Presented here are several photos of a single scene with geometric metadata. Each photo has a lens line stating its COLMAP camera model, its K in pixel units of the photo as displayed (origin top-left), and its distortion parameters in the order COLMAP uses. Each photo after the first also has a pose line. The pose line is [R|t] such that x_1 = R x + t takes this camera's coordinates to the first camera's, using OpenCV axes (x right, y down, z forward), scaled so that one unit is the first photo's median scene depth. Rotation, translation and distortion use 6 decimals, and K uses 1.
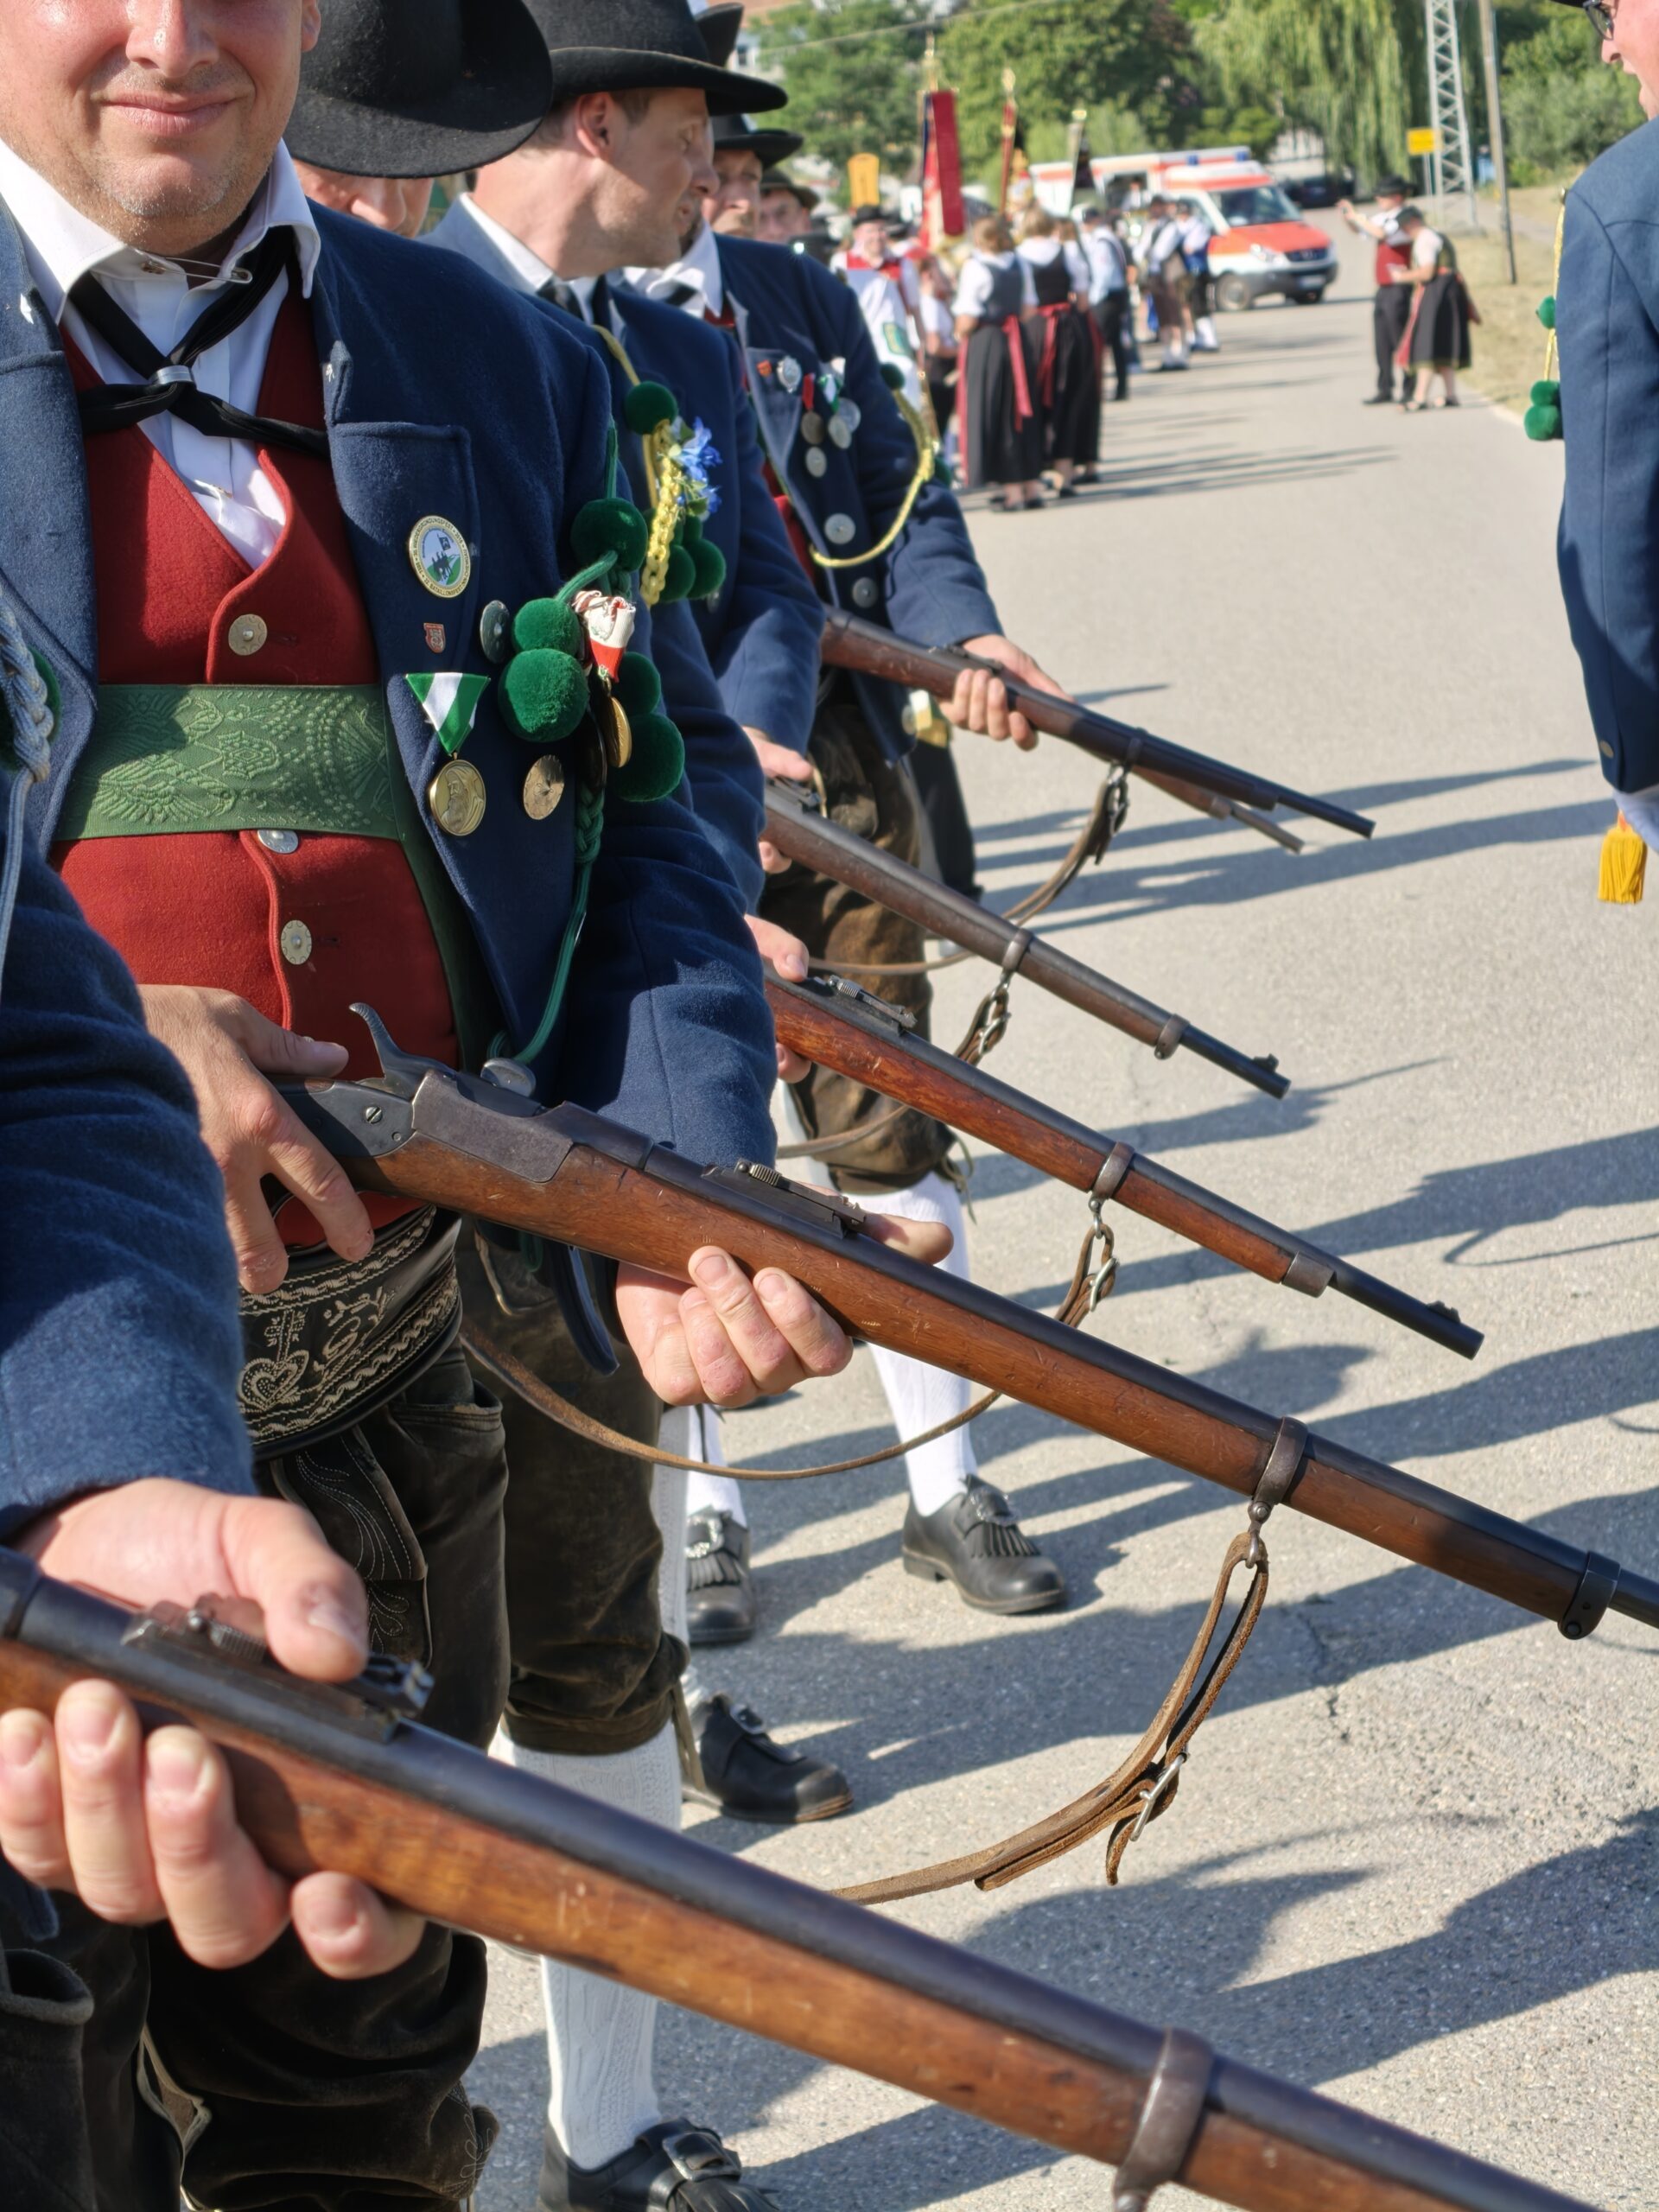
lens RADIAL K [[4662.0, 0, 831.5], [0, 4662.0, 1103.3], [0, 0, 1]] dist [-0.077415, 0.667436]
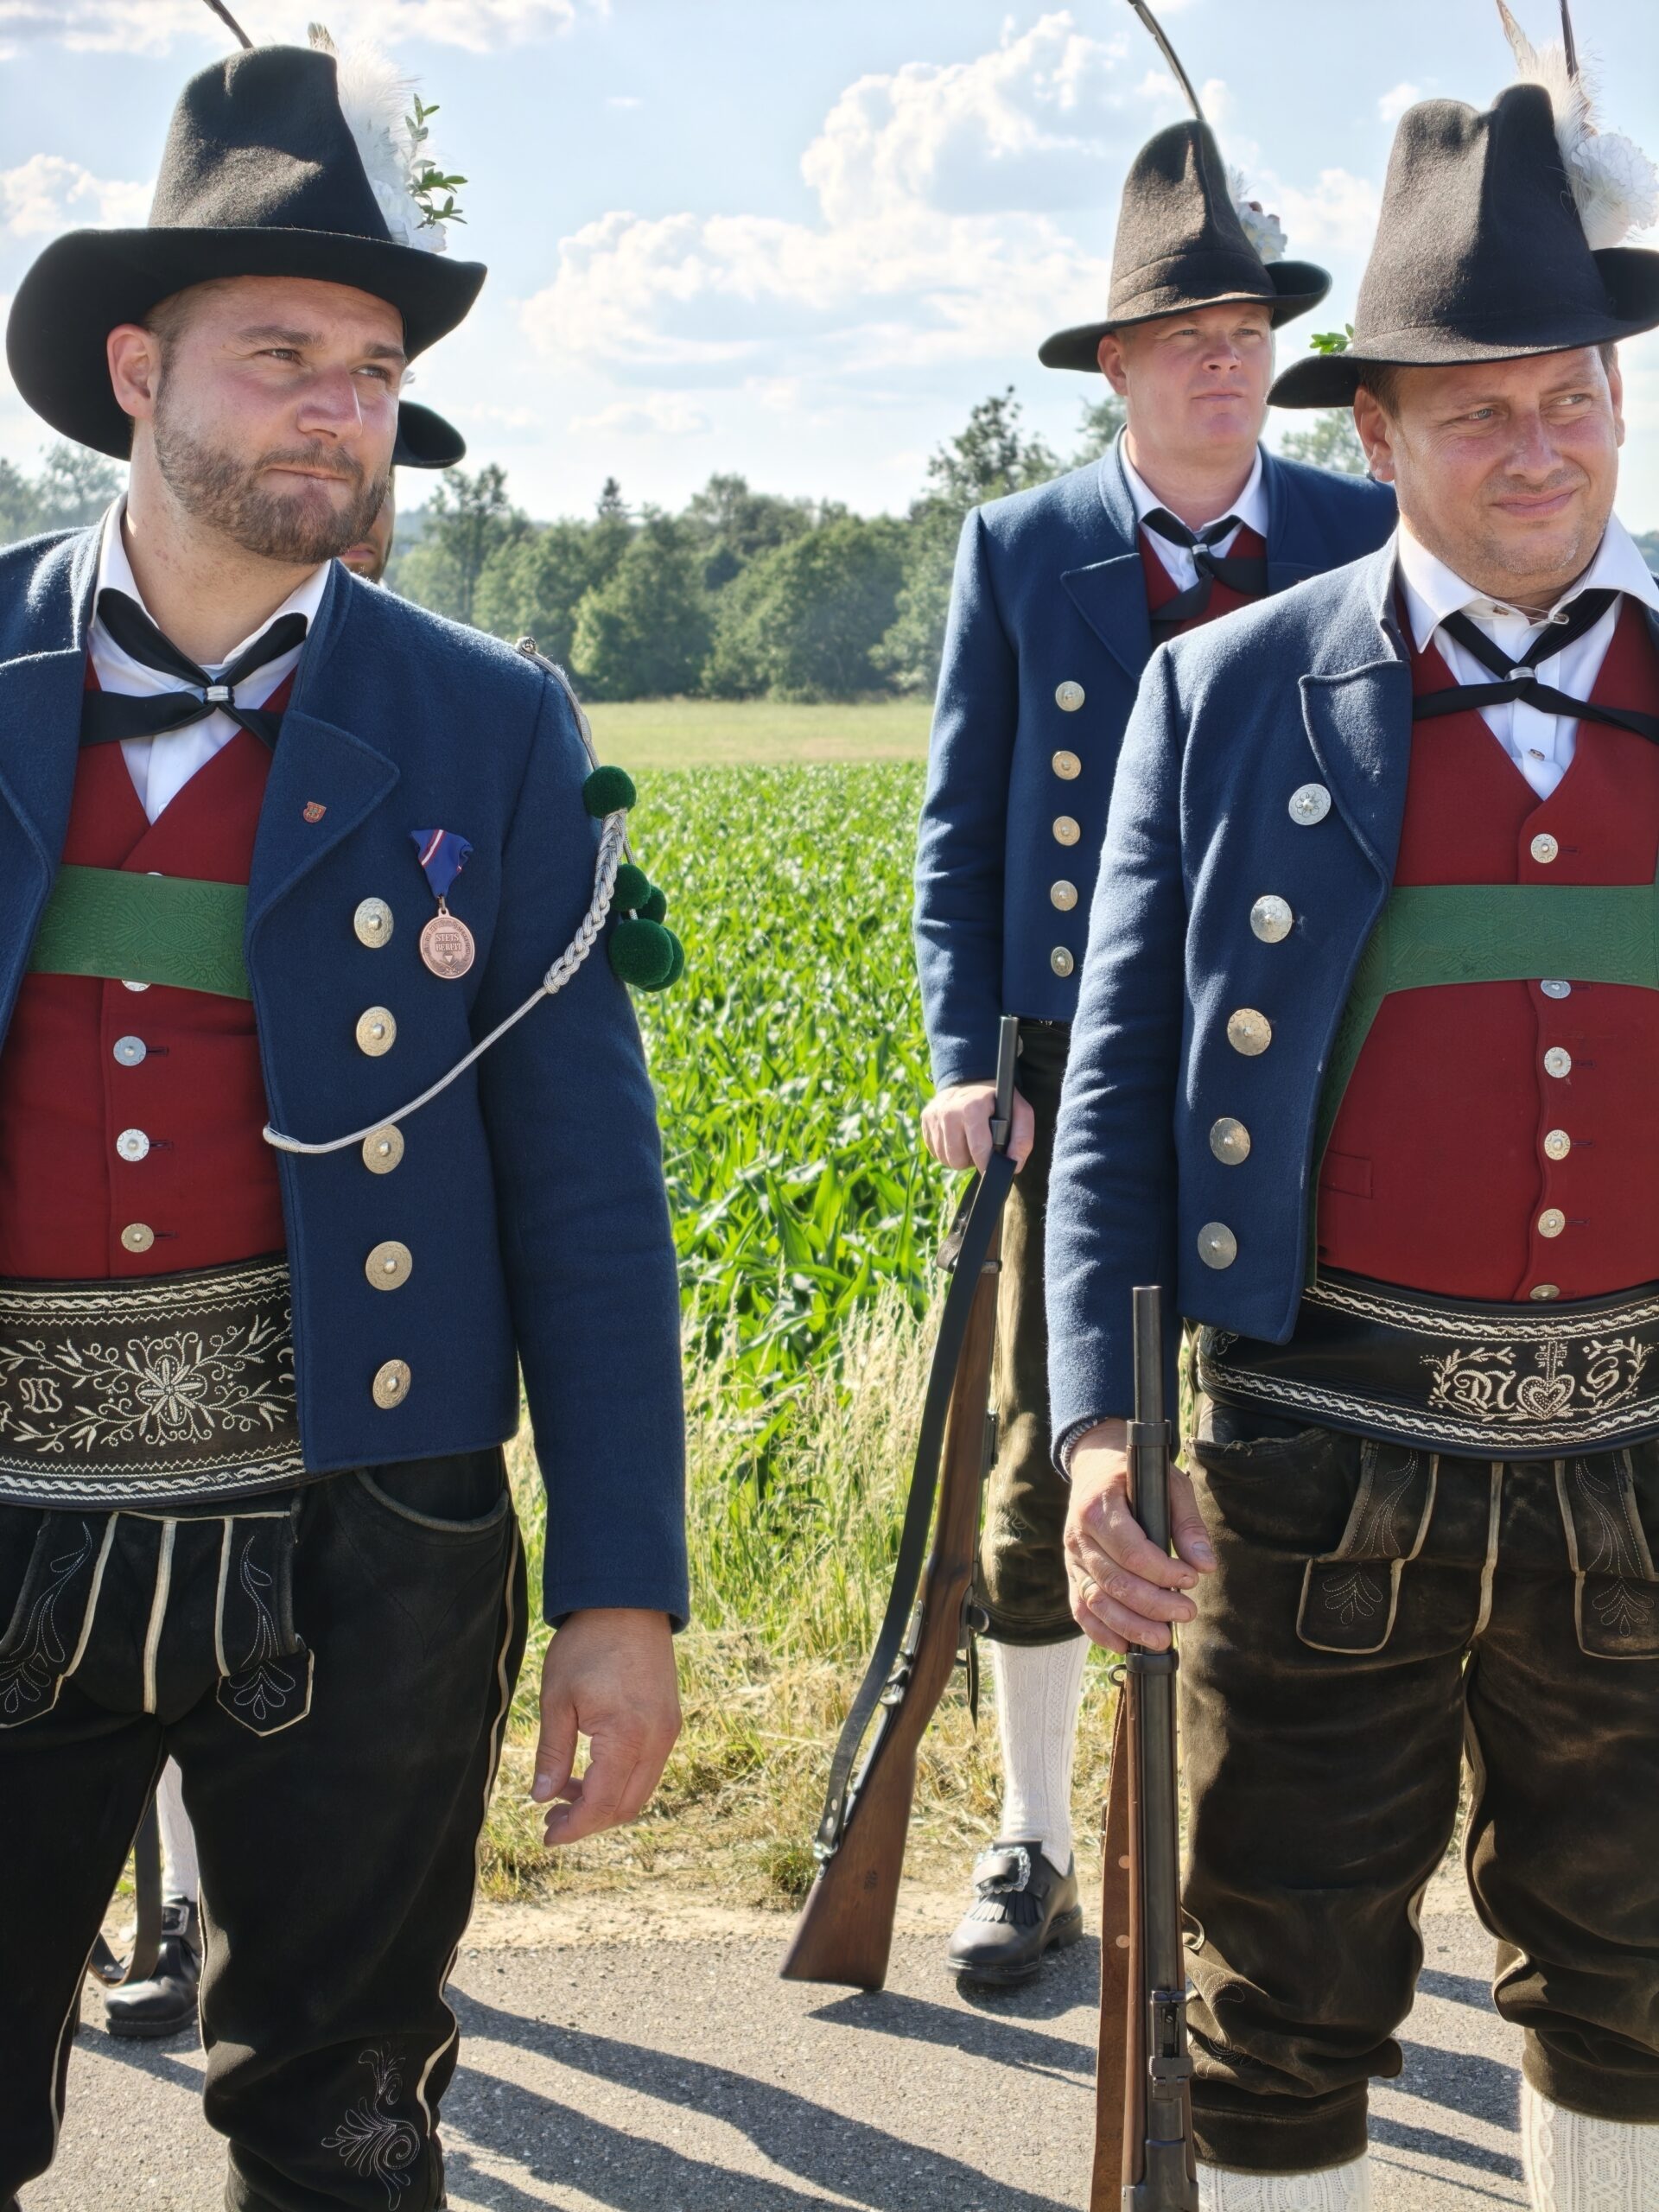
lens RADIAL K [[4662.0, 0, 831.5], [0, 4662.0, 1103.3], [0, 0, 1]] dist [-0.077415, 0.667436]
pose [[0.941640, 0.091251, -0.324019, 0.120029], [-0.099256, 0.995028, -0.008229, 0.006342], [0.321657, 0.039910, 0.946015, -0.371711]]
